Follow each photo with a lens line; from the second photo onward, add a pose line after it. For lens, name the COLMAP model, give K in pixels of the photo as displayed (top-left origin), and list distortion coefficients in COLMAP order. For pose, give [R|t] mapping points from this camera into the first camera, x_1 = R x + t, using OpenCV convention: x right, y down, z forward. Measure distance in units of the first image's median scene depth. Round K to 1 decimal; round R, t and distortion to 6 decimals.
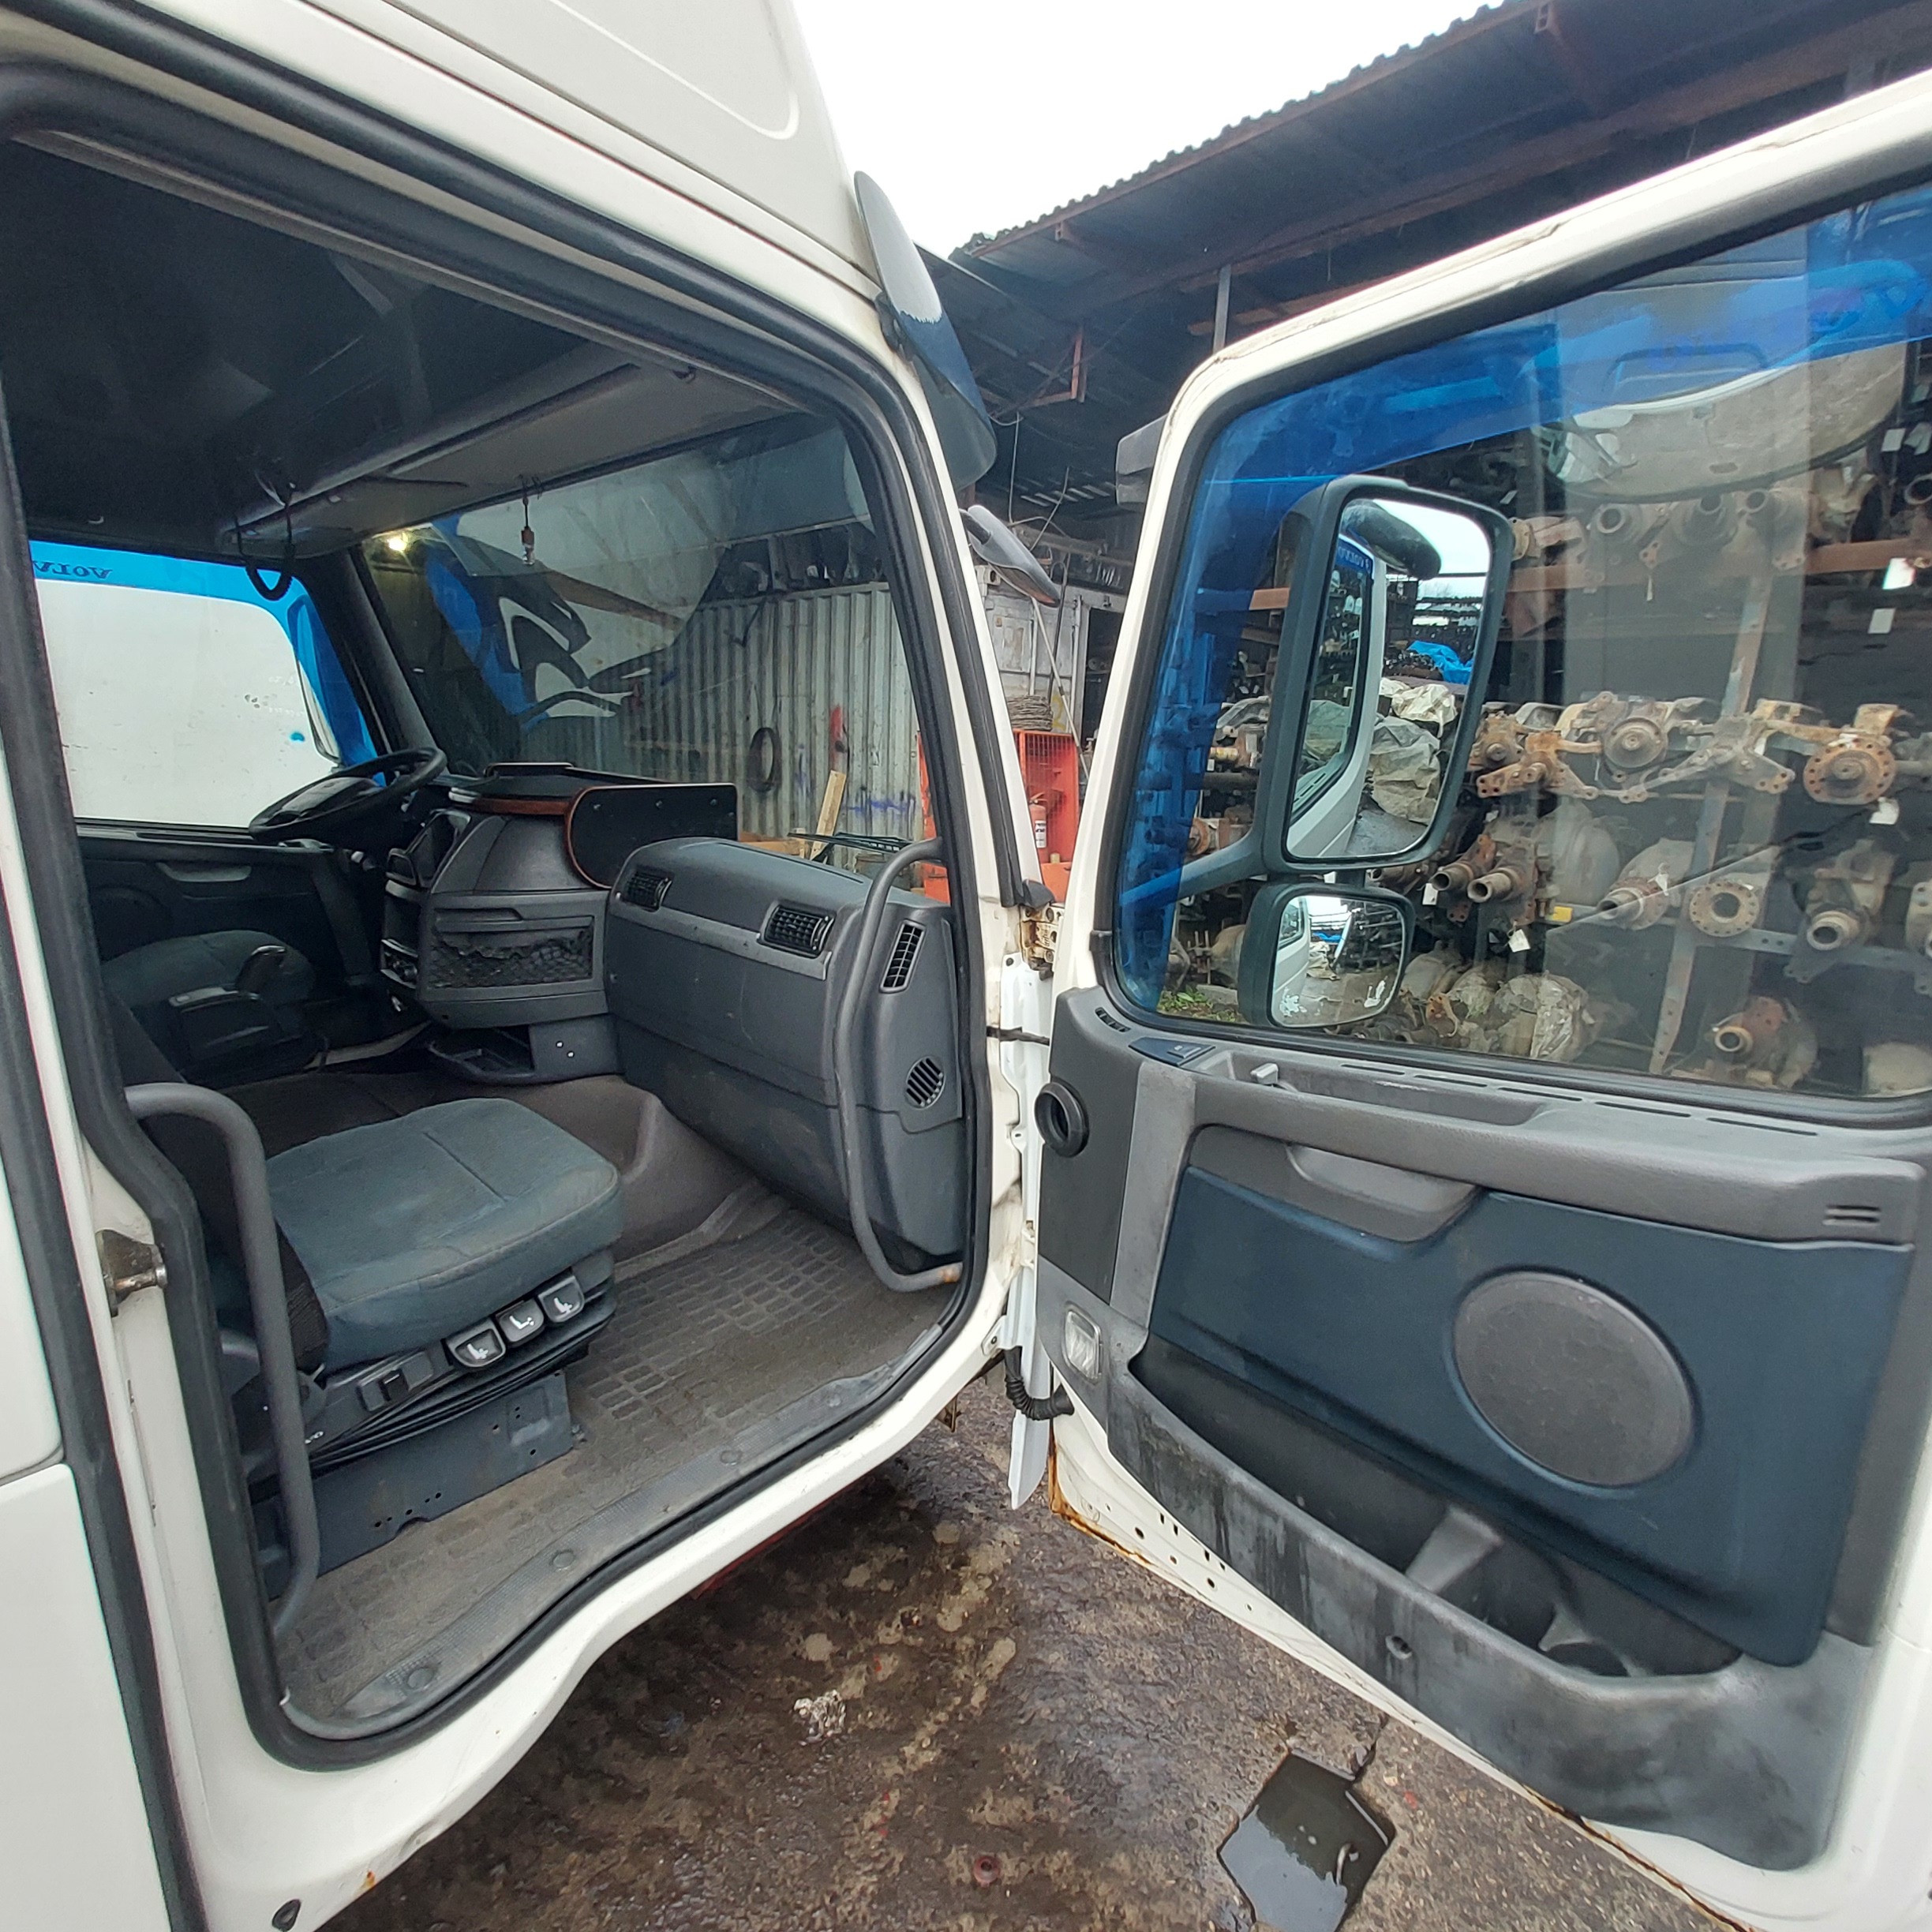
lens RADIAL K [[1026.2, 0, 964.5], [0, 1026.2, 985.6], [0, 0, 1]] dist [0.017487, -0.012276]
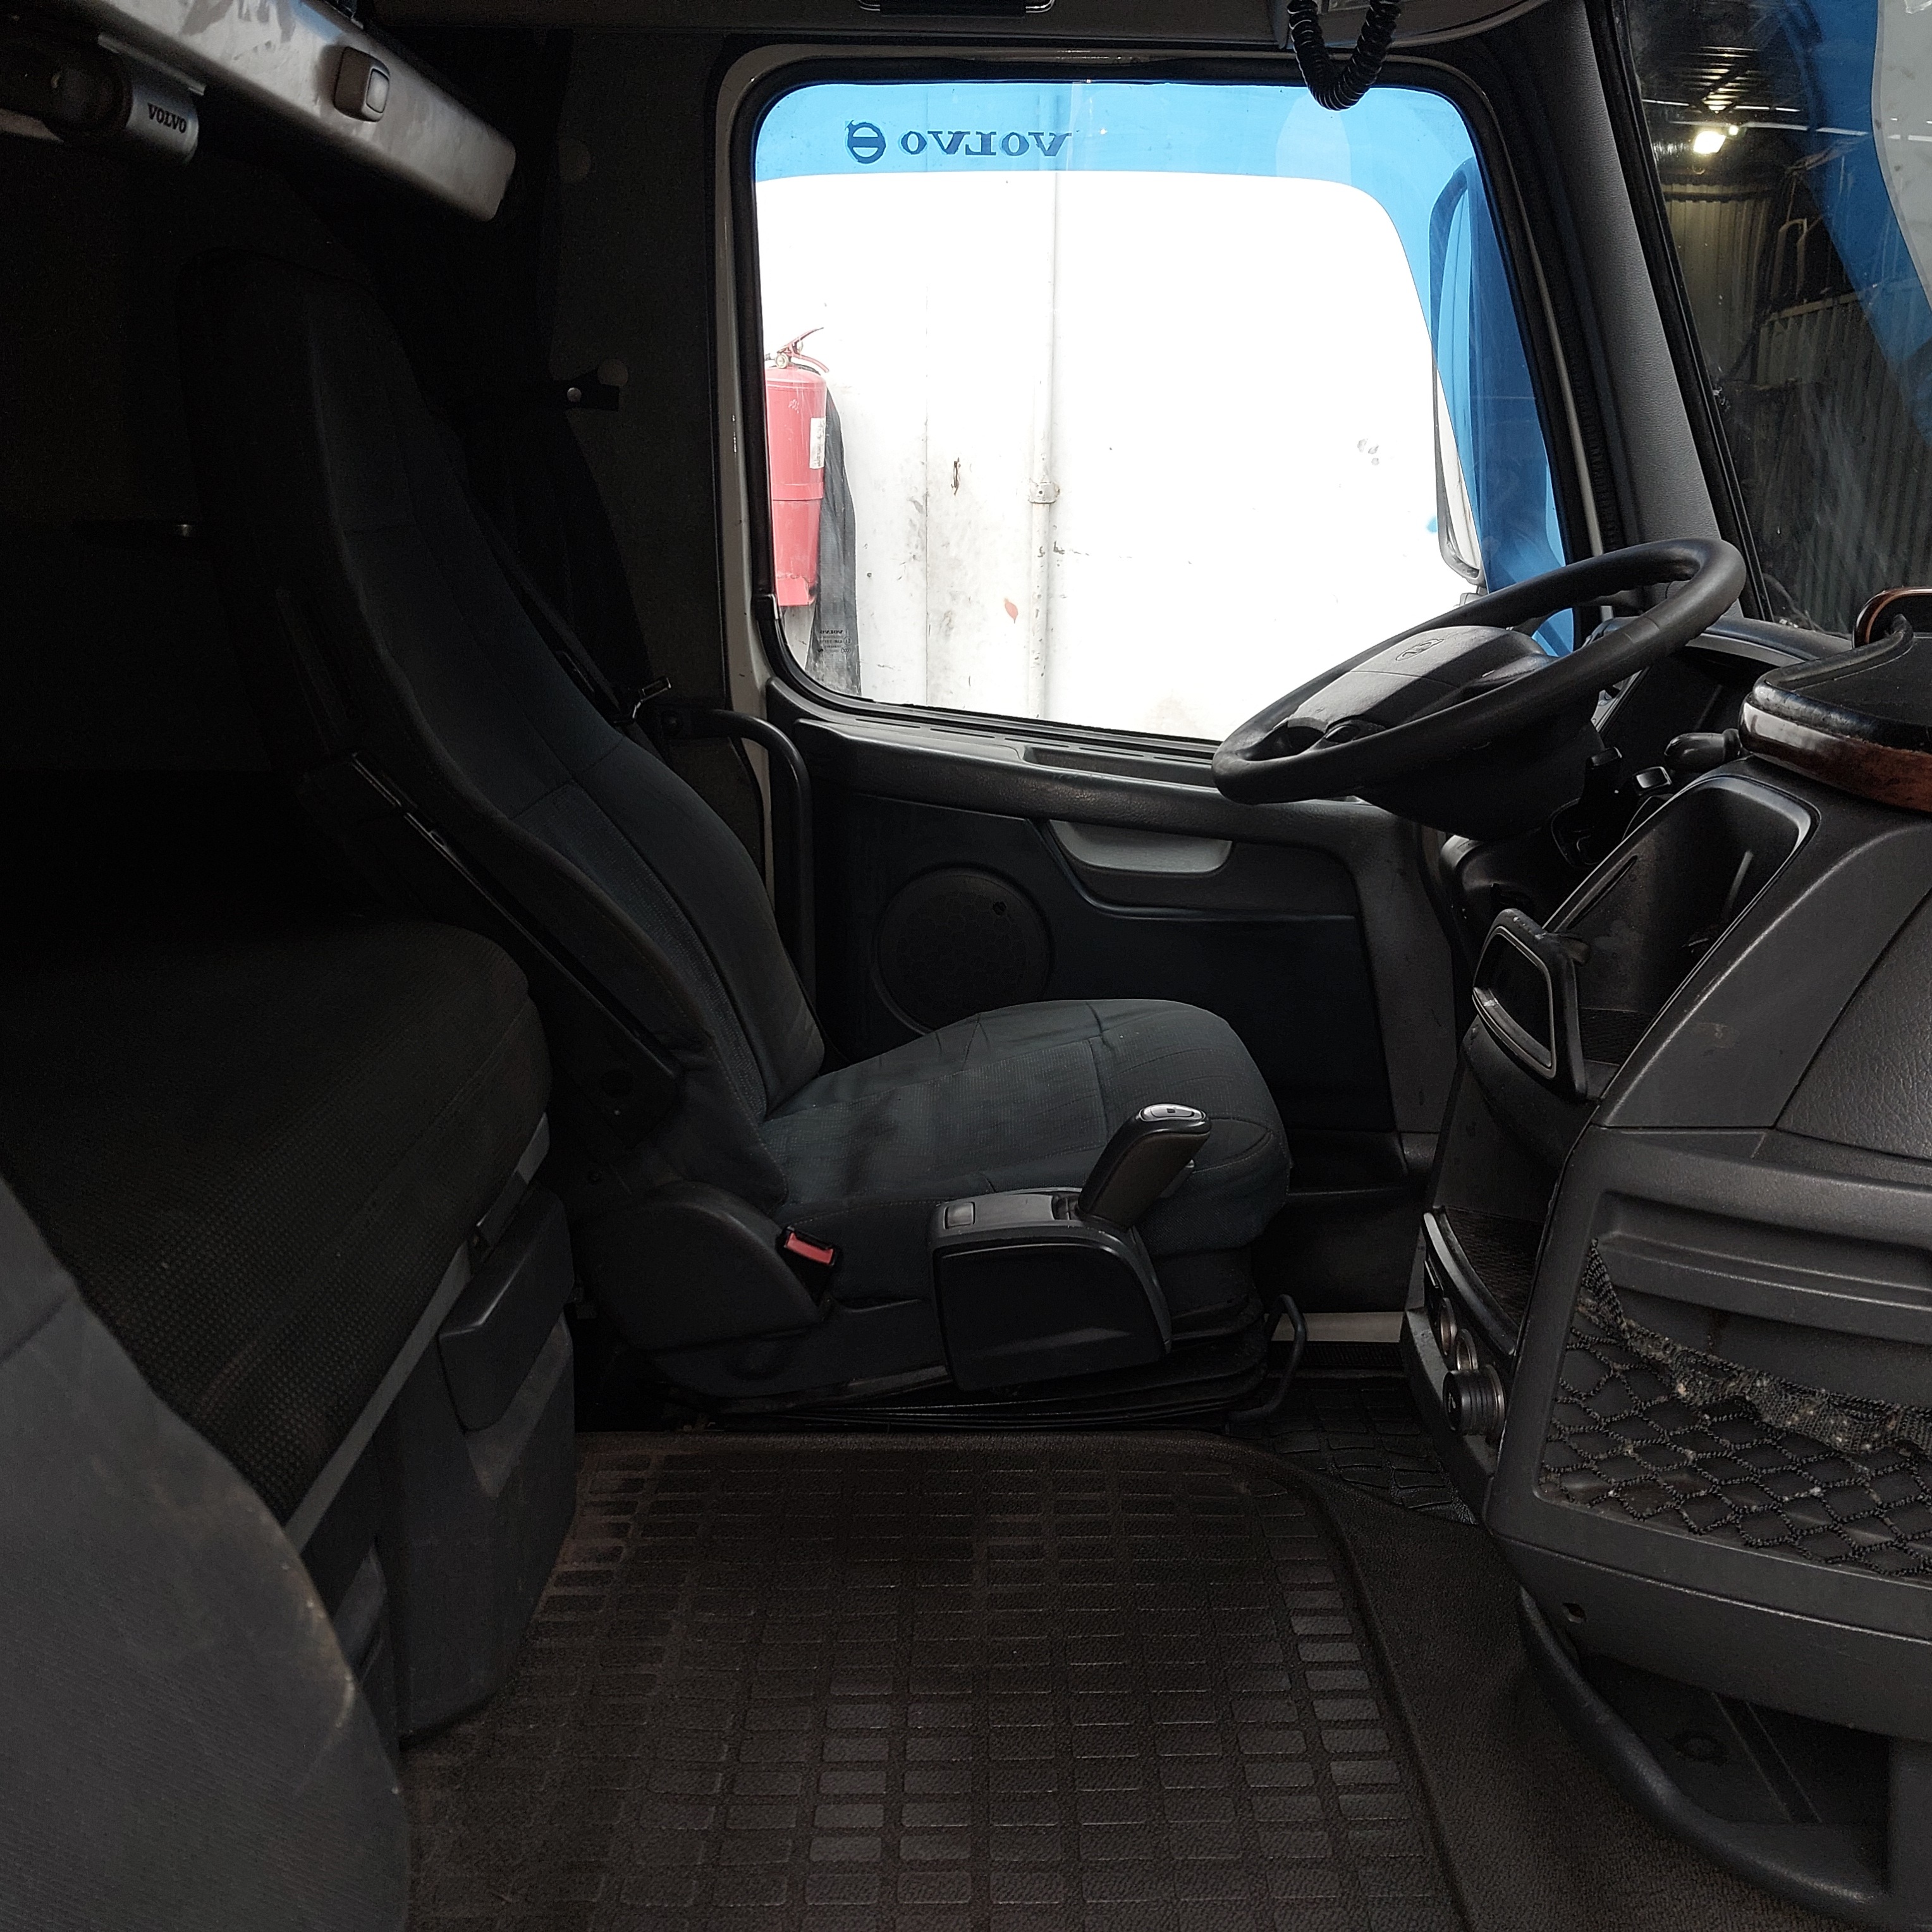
lens RADIAL K [[2048.0, 0, 966.0], [0, 2048.0, 966.0], [0, 0, 1]] dist [0.166393, -0.465946]
pose [[0.694733, 0.139025, -0.705704, -0.207418], [-0.156429, 0.986862, 0.040416, -0.093040], [0.702051, 0.082314, 0.707353, 0.400269]]
